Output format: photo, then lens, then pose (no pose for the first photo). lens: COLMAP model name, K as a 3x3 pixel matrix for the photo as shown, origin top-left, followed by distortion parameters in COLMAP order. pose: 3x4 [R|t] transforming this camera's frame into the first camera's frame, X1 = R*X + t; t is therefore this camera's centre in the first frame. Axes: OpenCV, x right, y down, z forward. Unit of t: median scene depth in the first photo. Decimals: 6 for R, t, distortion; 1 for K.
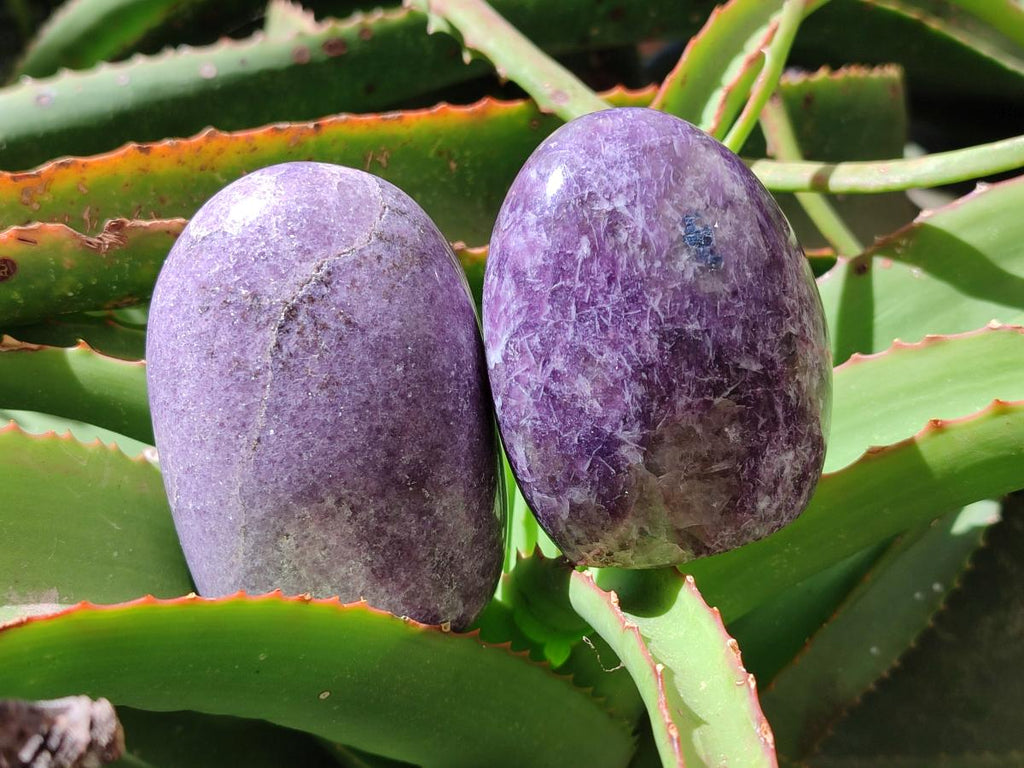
lens RADIAL K [[1520.5, 0, 512.0], [0, 1520.5, 384.0], [0, 0, 1]] dist [0.364577, -2.470925]
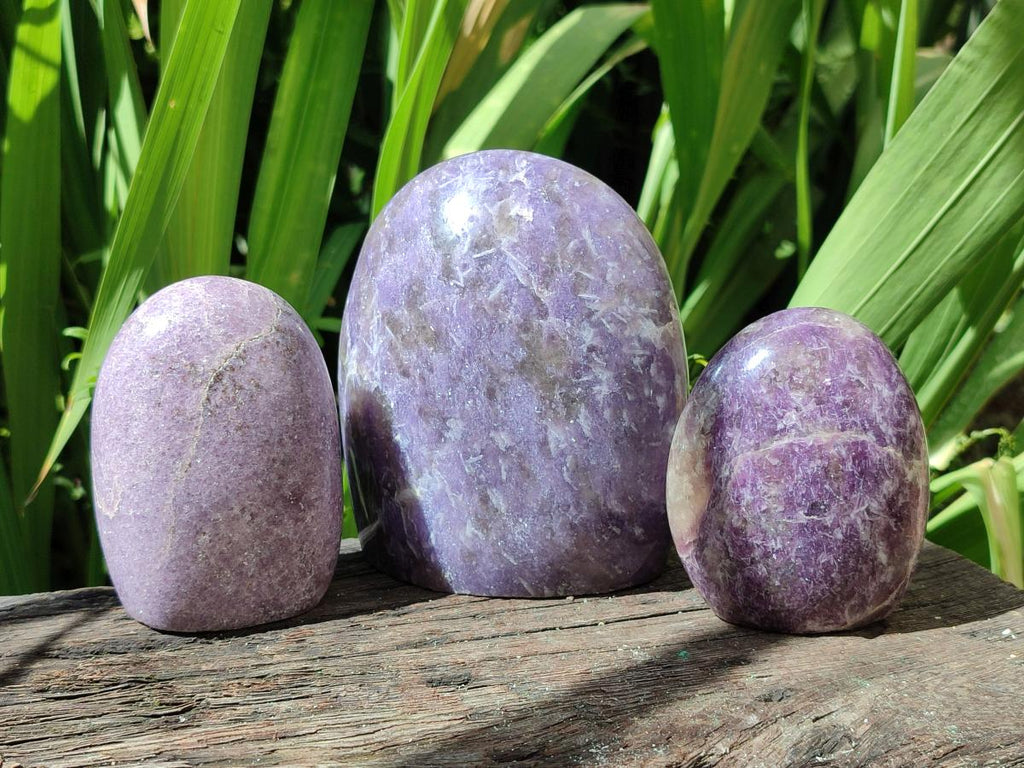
lens RADIAL K [[1520.5, 0, 512.0], [0, 1520.5, 384.0], [0, 0, 1]] dist [0.364577, -2.470925]
pose [[0.959793, 0.041838, 0.277574, -0.278049], [-0.015379, 0.995183, -0.096821, 0.095793], [-0.280287, 0.088660, 0.955813, -0.467176]]
